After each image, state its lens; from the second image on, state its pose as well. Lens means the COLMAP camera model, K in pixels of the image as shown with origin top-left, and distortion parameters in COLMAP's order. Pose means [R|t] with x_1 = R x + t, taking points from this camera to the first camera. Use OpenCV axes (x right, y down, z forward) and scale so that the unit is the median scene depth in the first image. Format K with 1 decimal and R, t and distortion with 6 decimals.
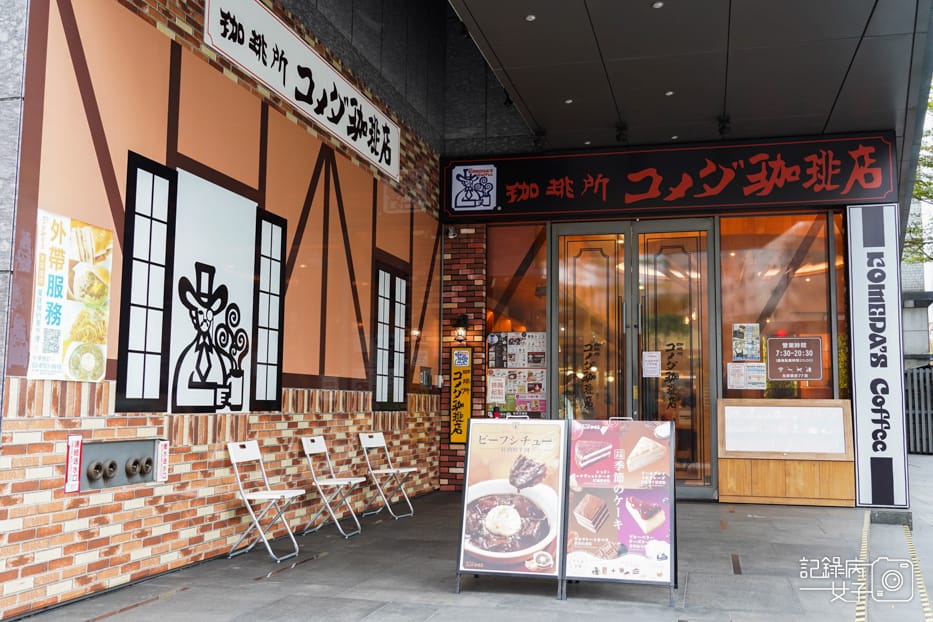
lens RADIAL K [[903.3, 0, 466.5], [0, 903.3, 311.0], [0, 0, 1]] dist [-0.014724, -0.005055]
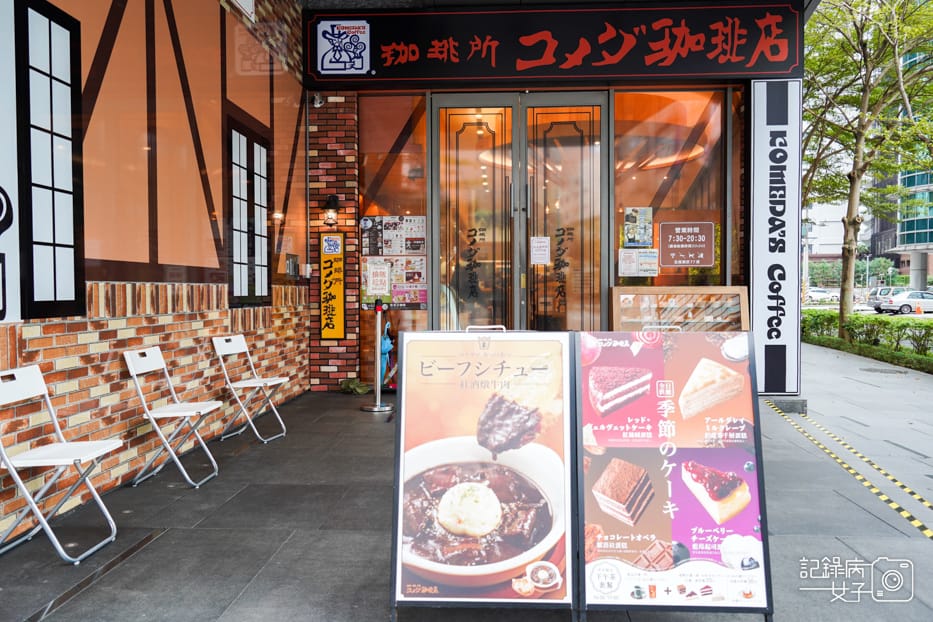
lens RADIAL K [[740.6, 0, 466.5], [0, 740.6, 311.0], [0, 0, 1]] dist [-0.006541, 0.000893]
pose [[0.979150, -0.019488, 0.202200, -0.027238], [-0.007205, 0.991430, 0.130441, 0.023042], [-0.203009, -0.129178, 0.970619, 0.281748]]
